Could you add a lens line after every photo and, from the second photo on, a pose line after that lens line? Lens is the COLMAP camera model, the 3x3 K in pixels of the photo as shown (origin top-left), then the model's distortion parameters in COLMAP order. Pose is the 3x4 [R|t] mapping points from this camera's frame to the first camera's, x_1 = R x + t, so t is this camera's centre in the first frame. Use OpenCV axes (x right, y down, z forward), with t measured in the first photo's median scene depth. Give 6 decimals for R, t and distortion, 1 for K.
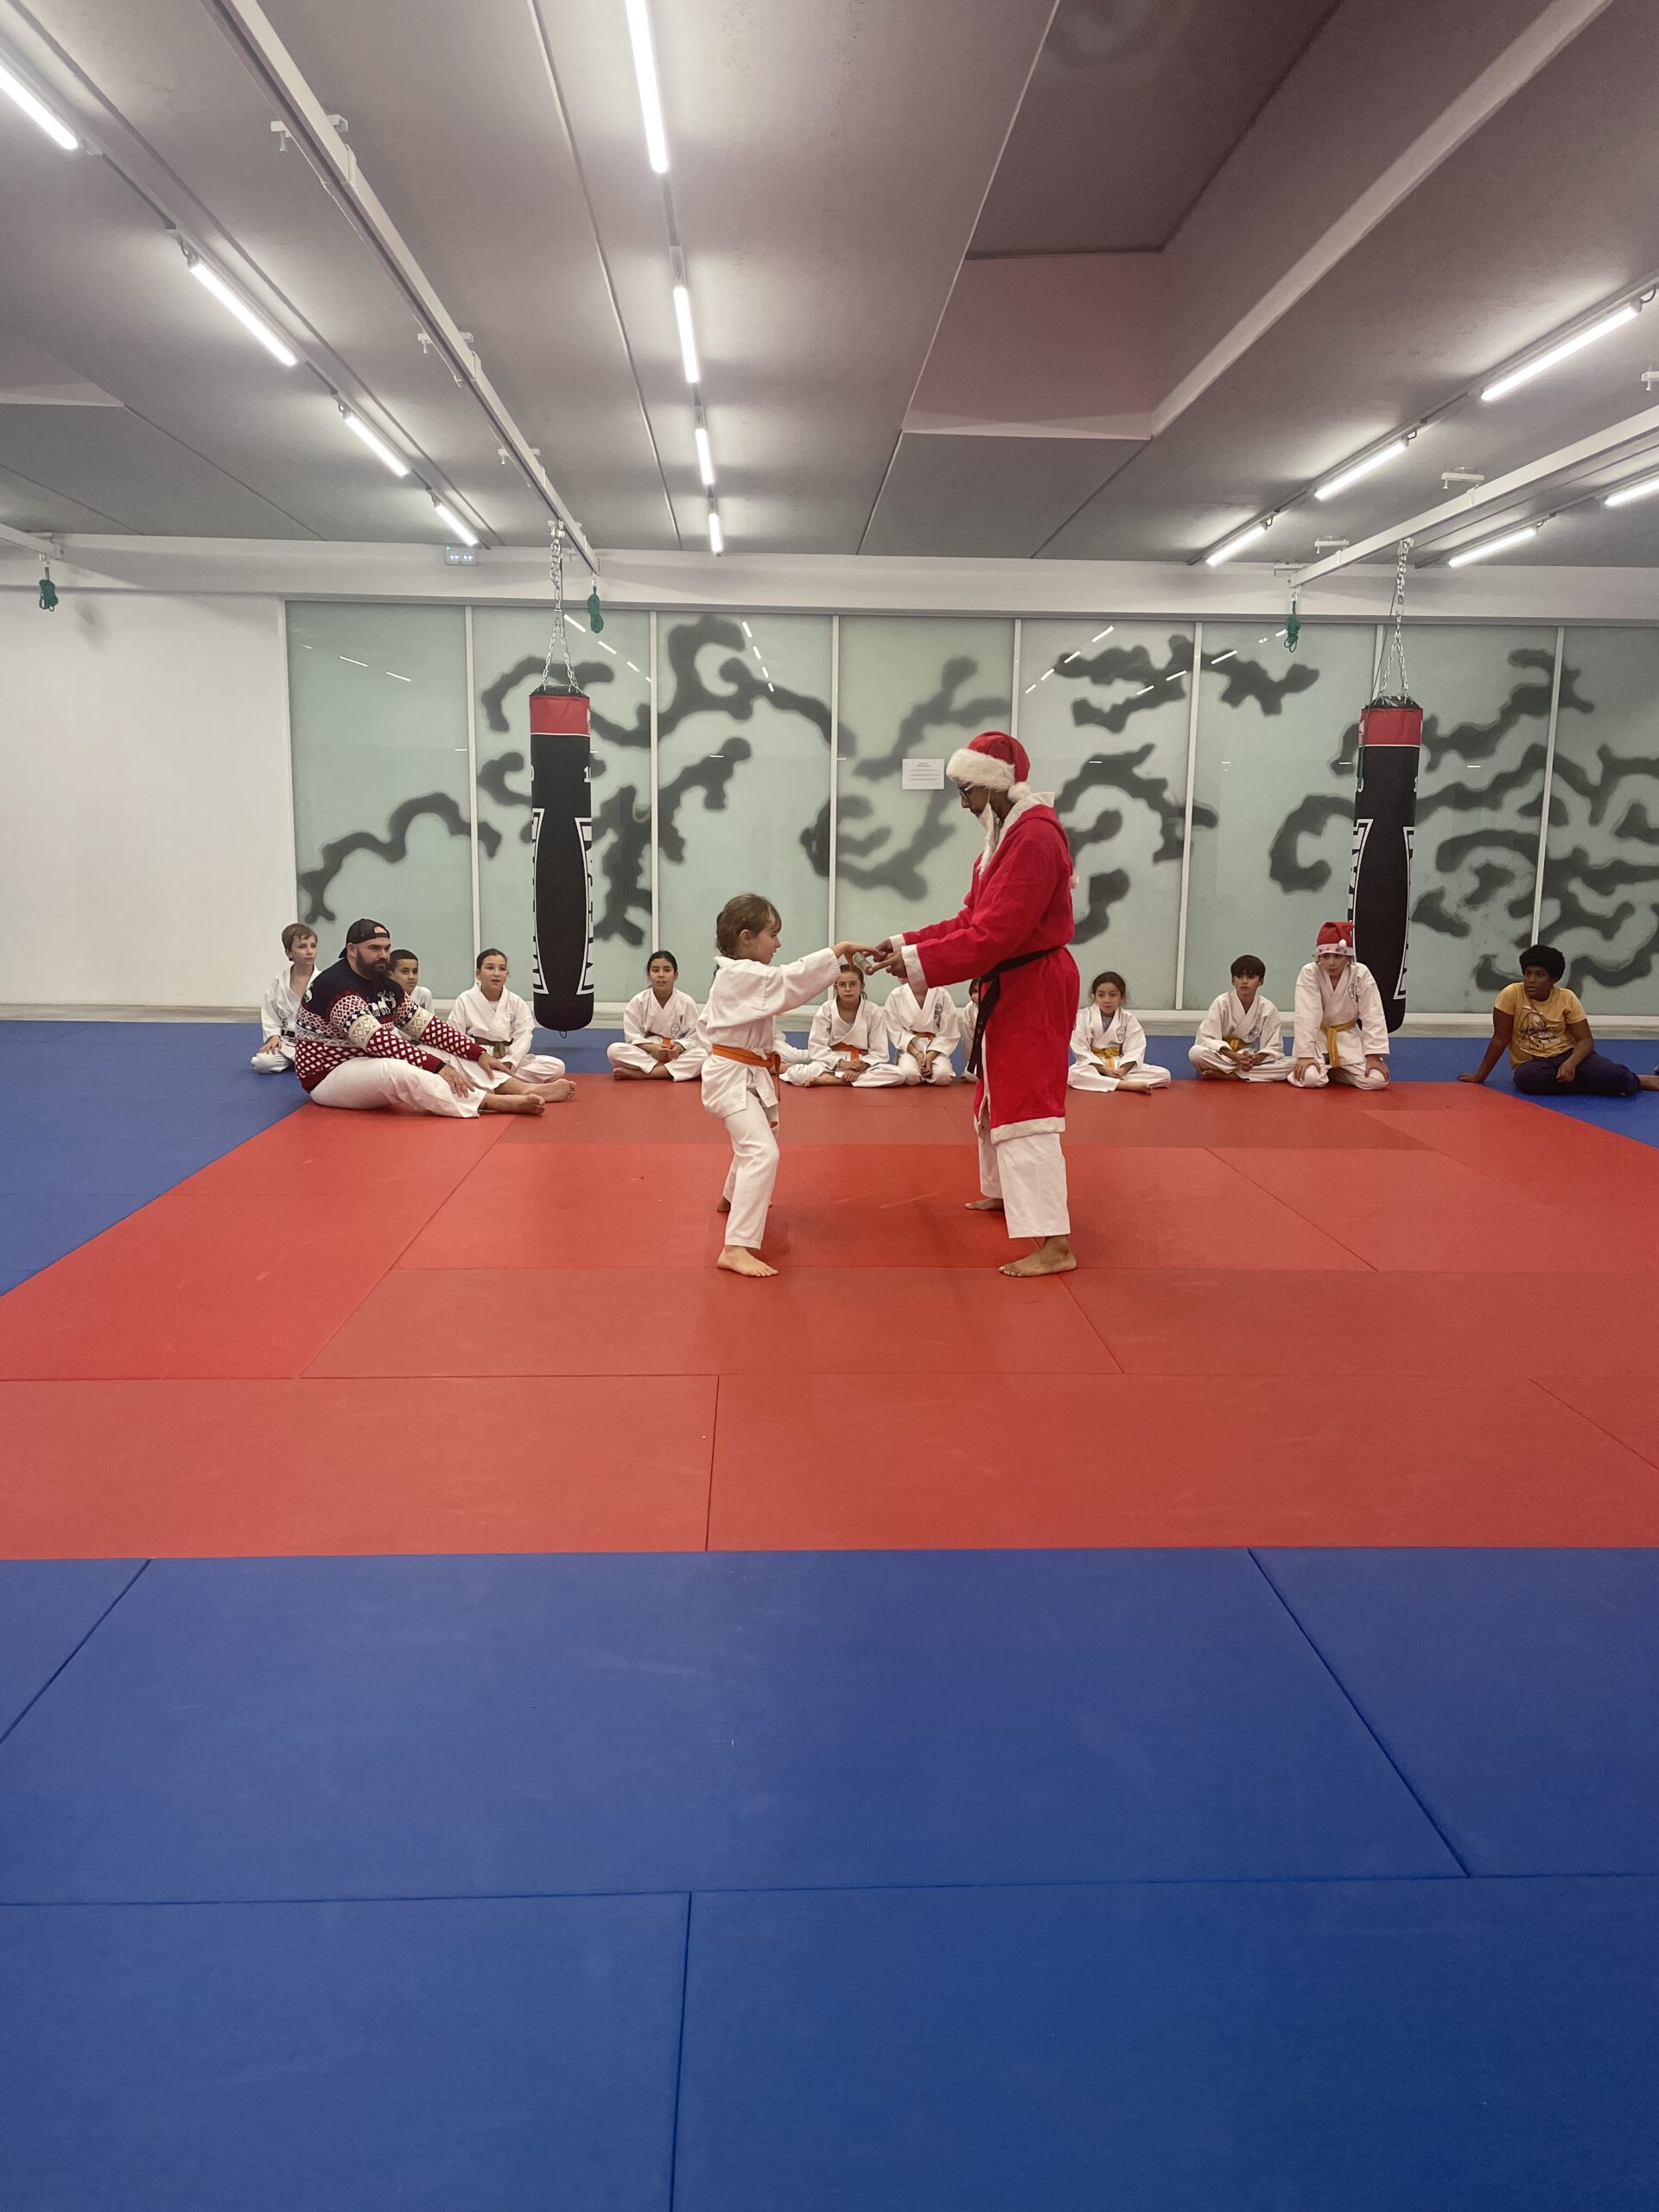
lens RADIAL K [[1691.4, 0, 833.9], [0, 1691.4, 1105.1], [0, 0, 1]] dist [0.098738, -0.134289]
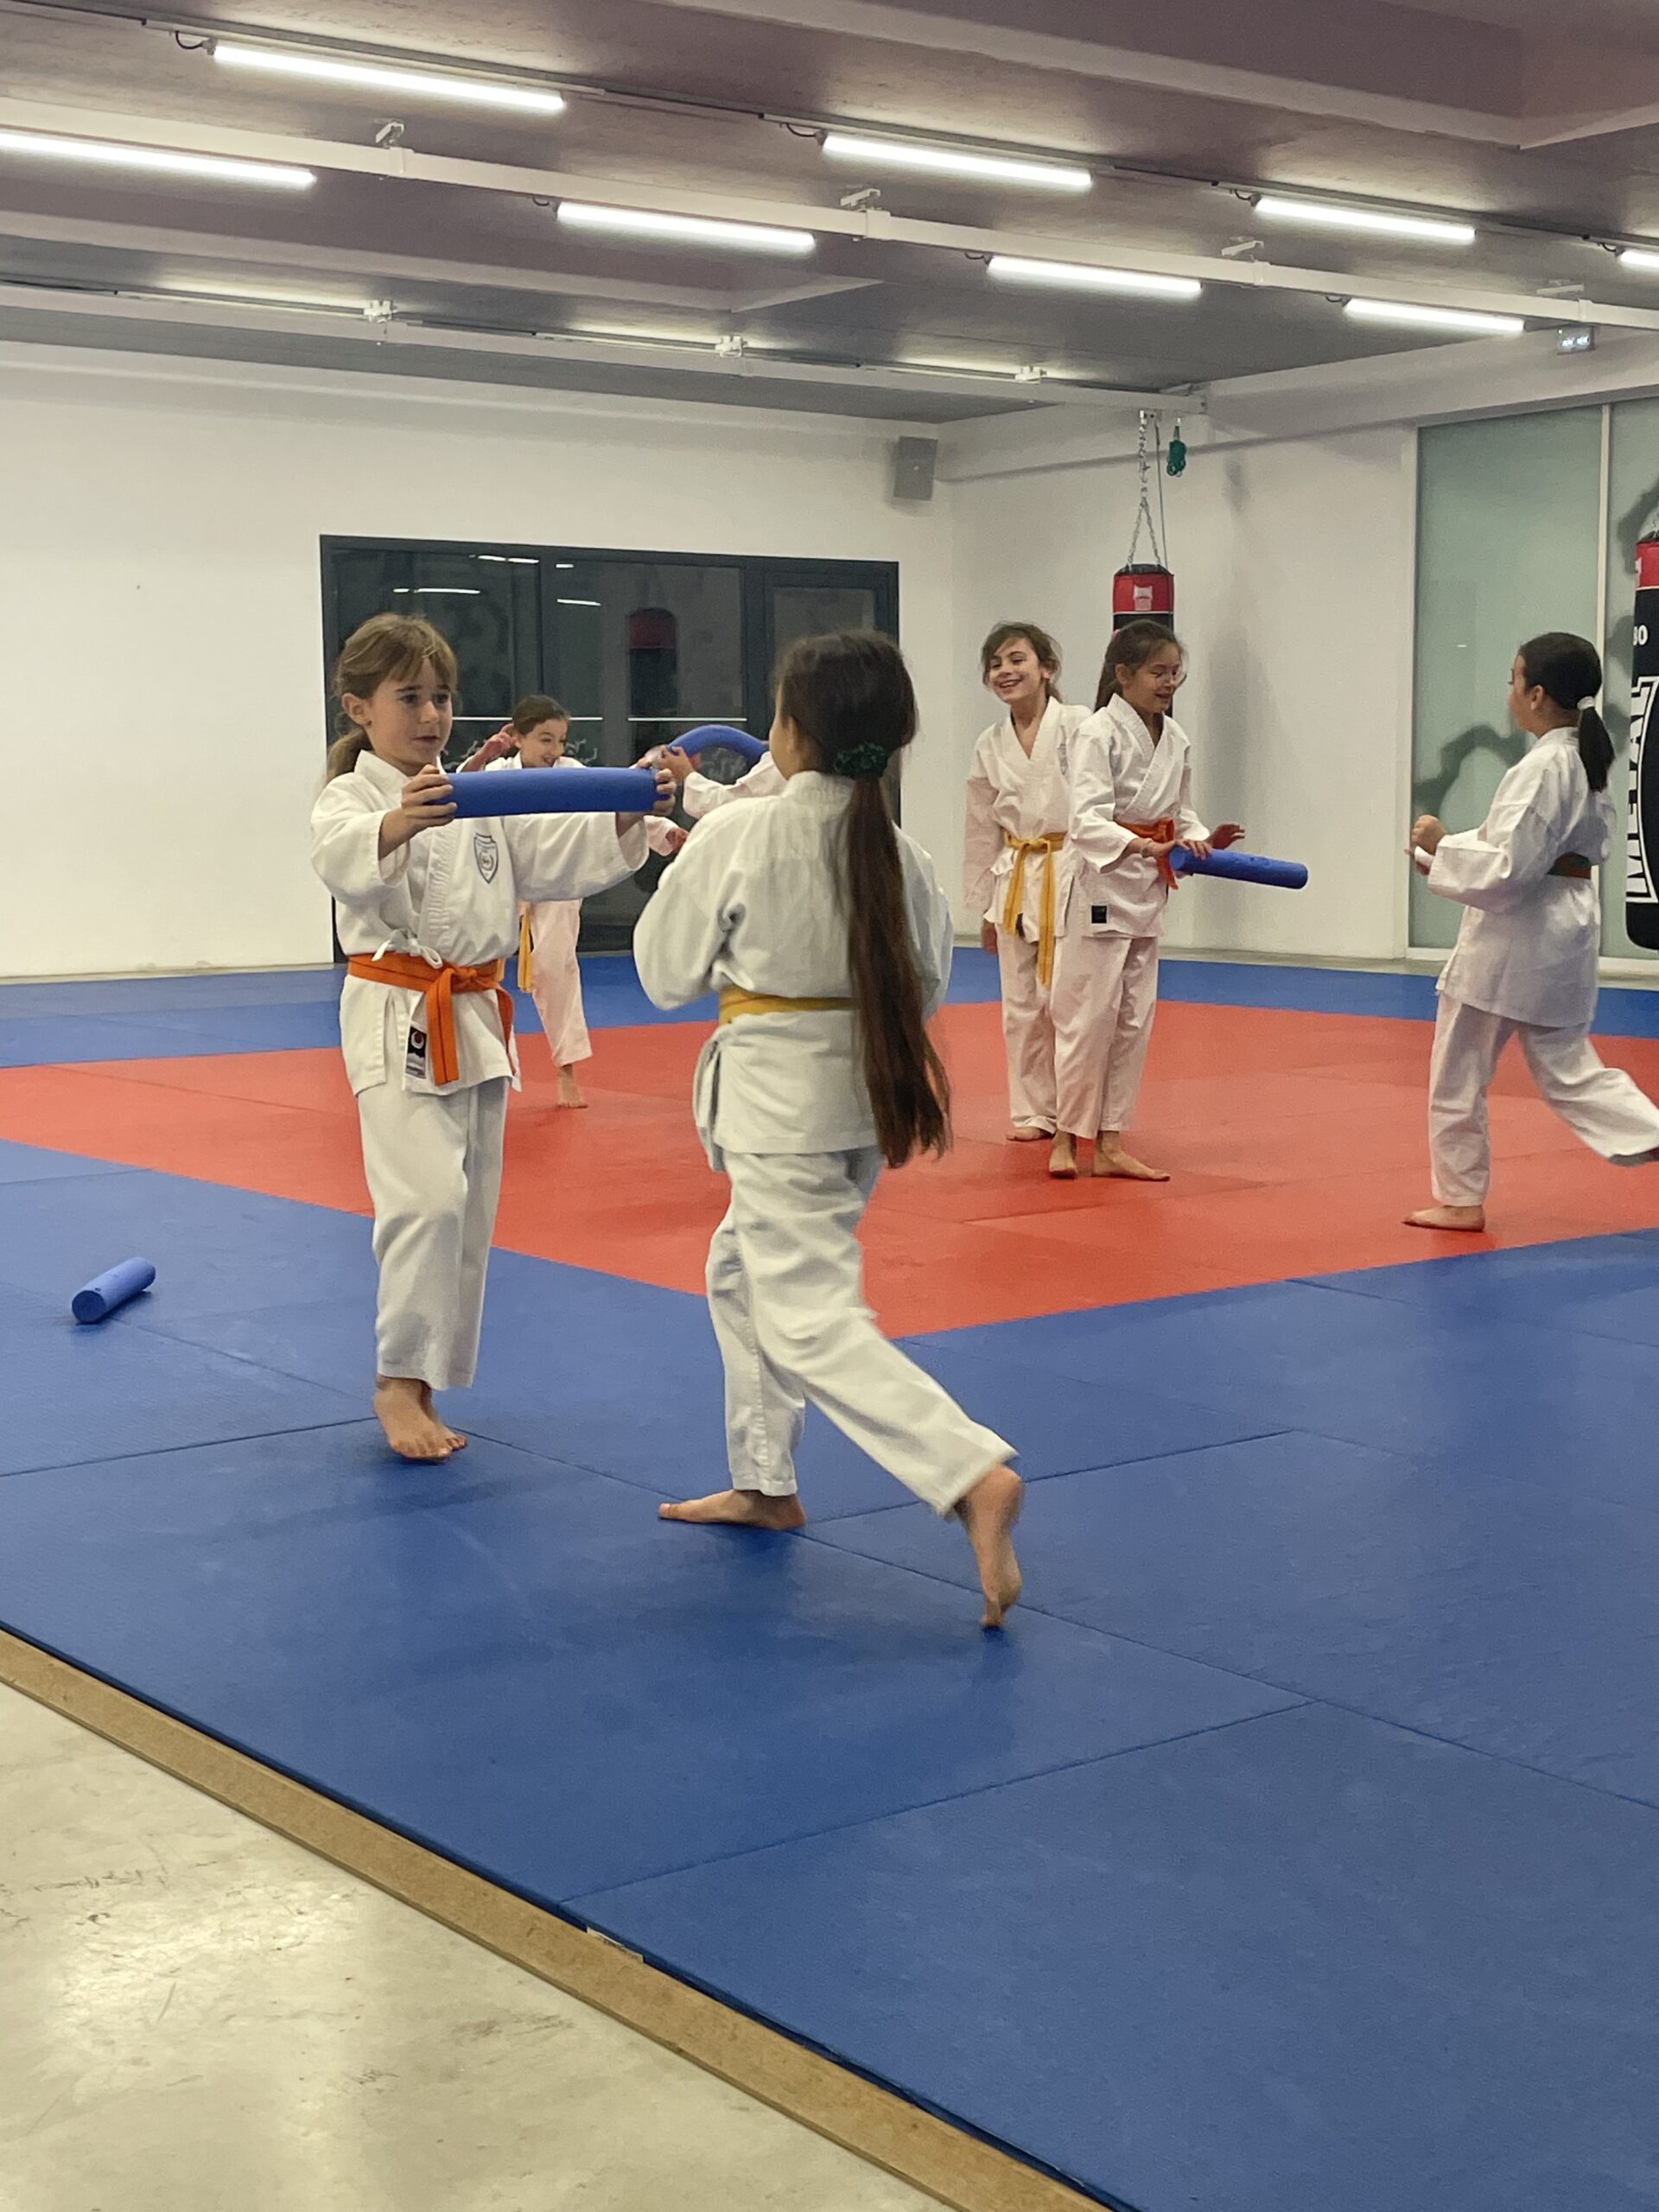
lens RADIAL K [[3155.0, 0, 820.5], [0, 3155.0, 1098.9], [0, 0, 1]] dist [0.079929, 0.000000]
pose [[0.565001, 0.065486, -0.822487, 0.700868], [-0.103303, 0.994616, 0.008227, 0.019234], [0.818598, 0.080317, 0.568724, -0.001004]]
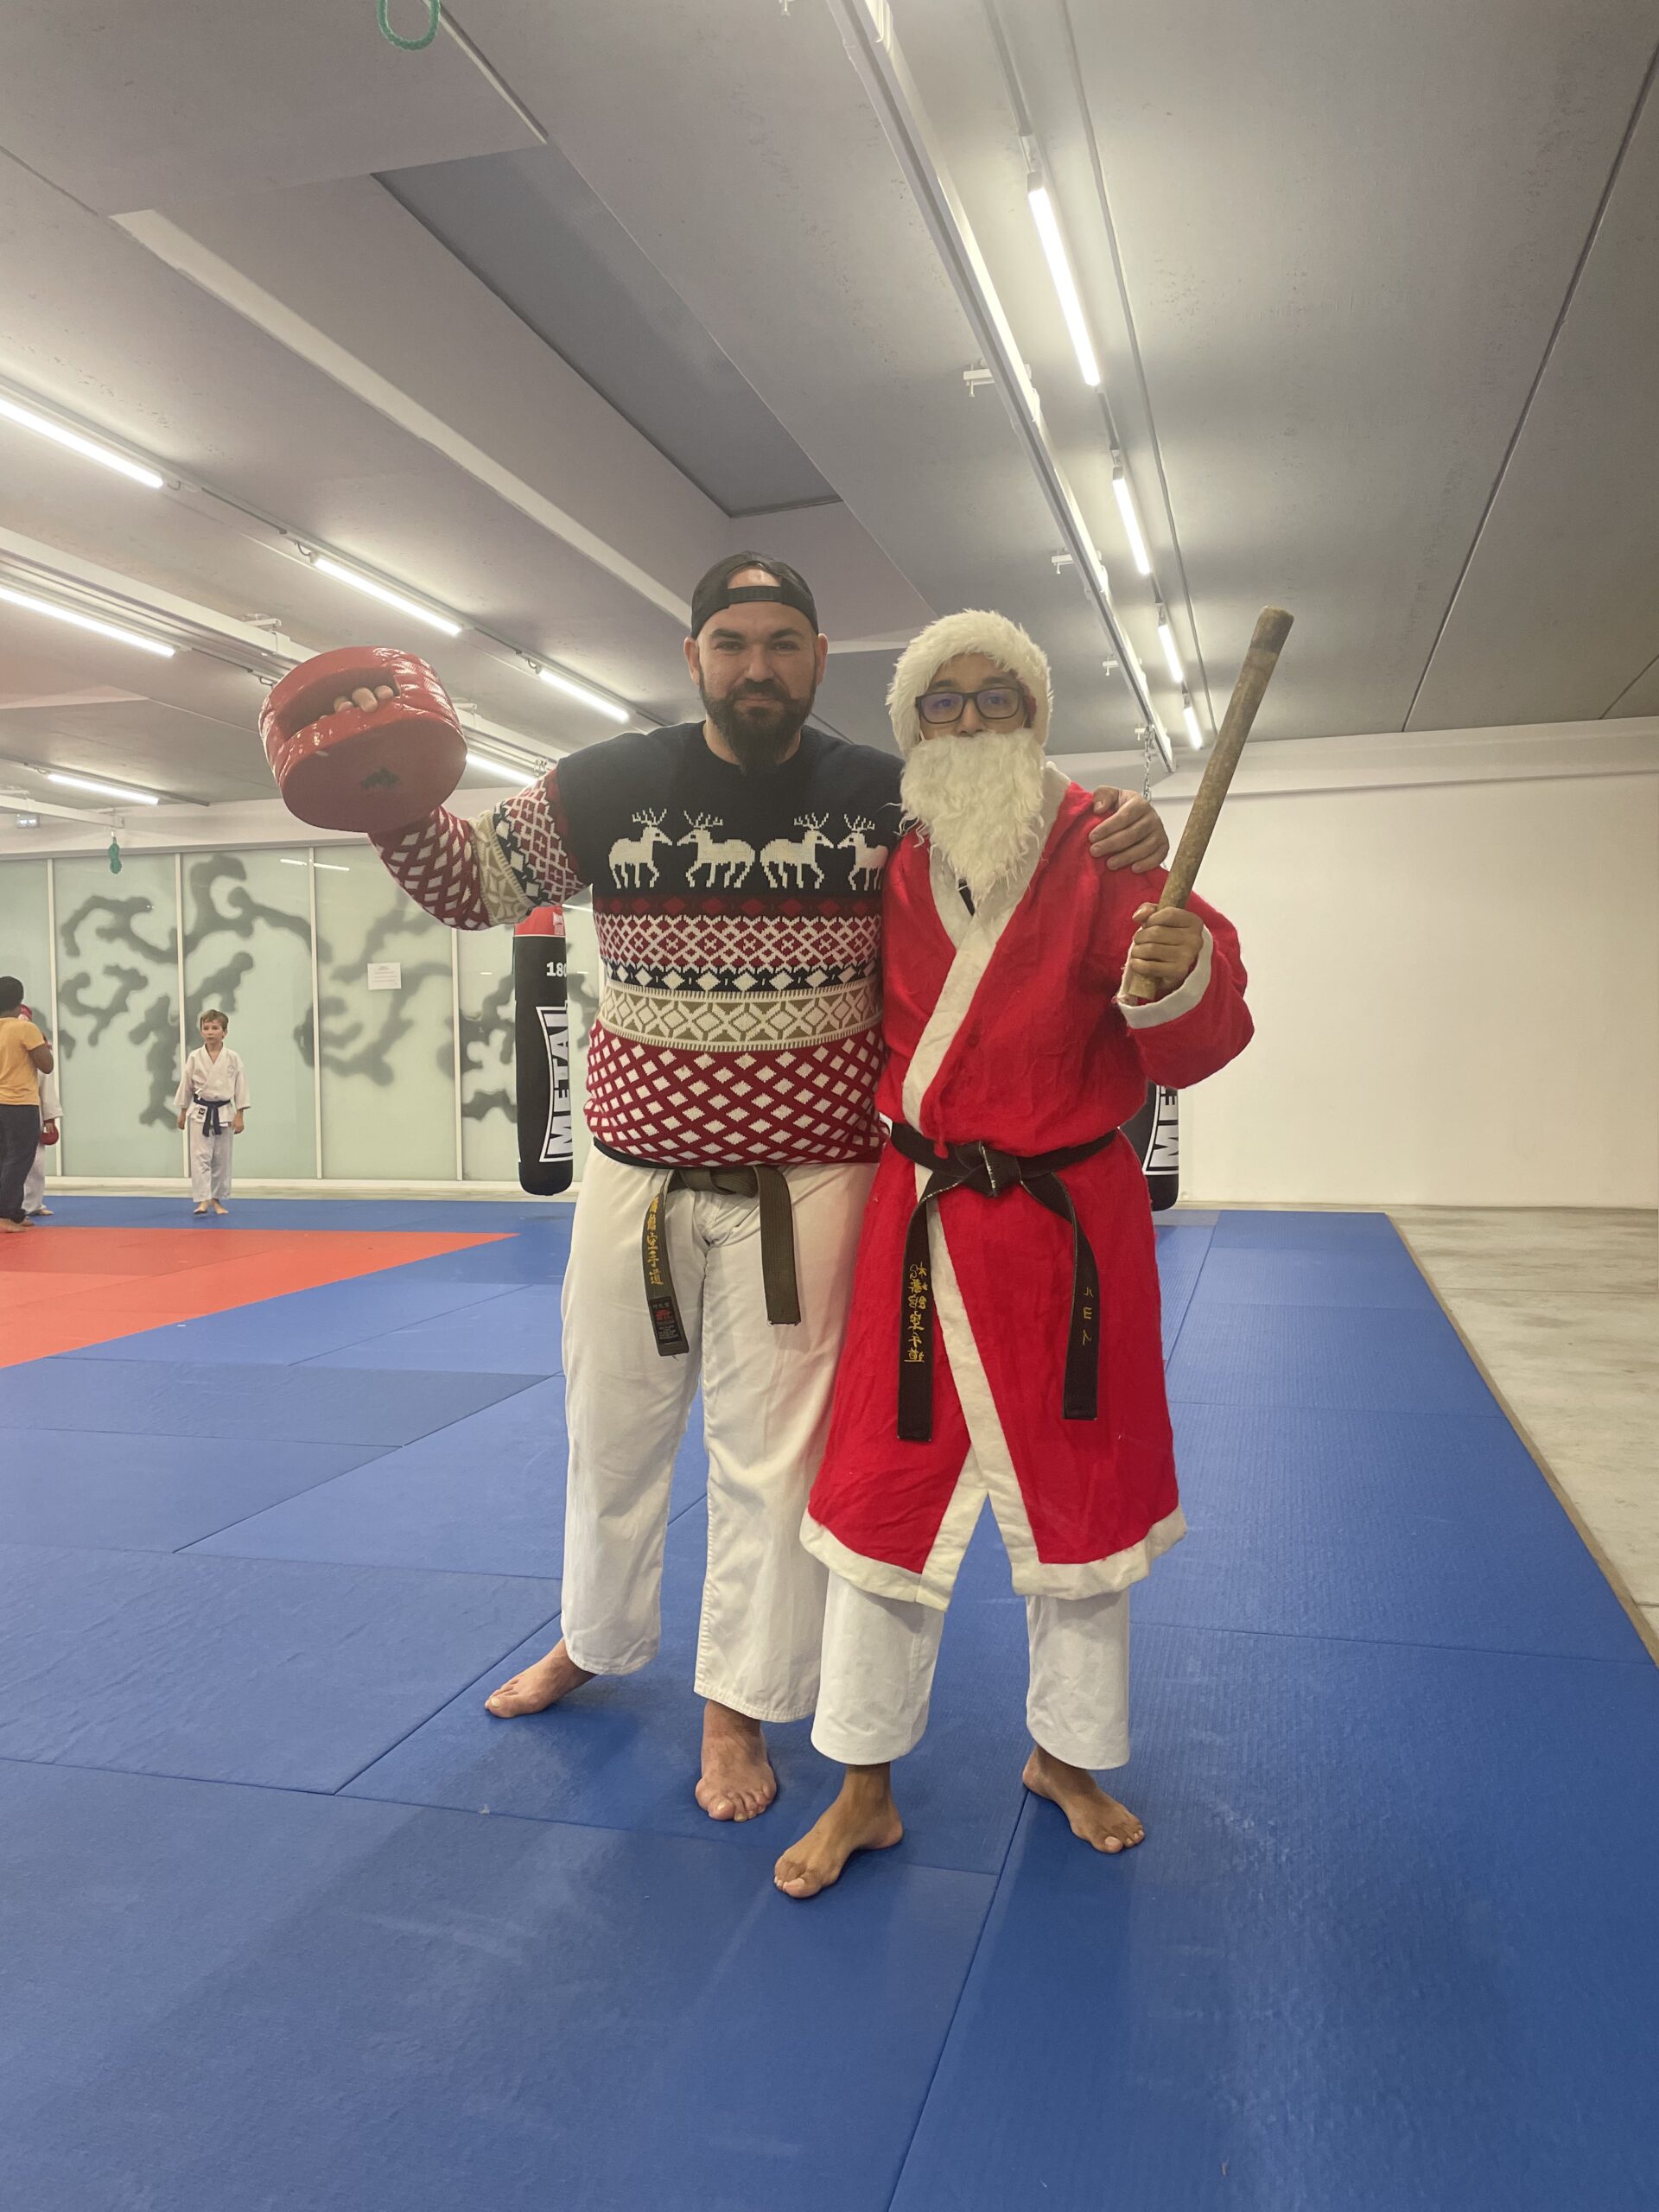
lens RADIAL K [[1691.4, 0, 846.5], [0, 1691.4, 1100.9], [0, 0, 1]] dist [0.098738, -0.134289]
pose [[0.951571, -0.017248, -0.306946, 0.702252], [-0.017599, 0.993732, -0.110397, 0.009584], [0.306926, 0.110452, 0.945303, 0.019926]]
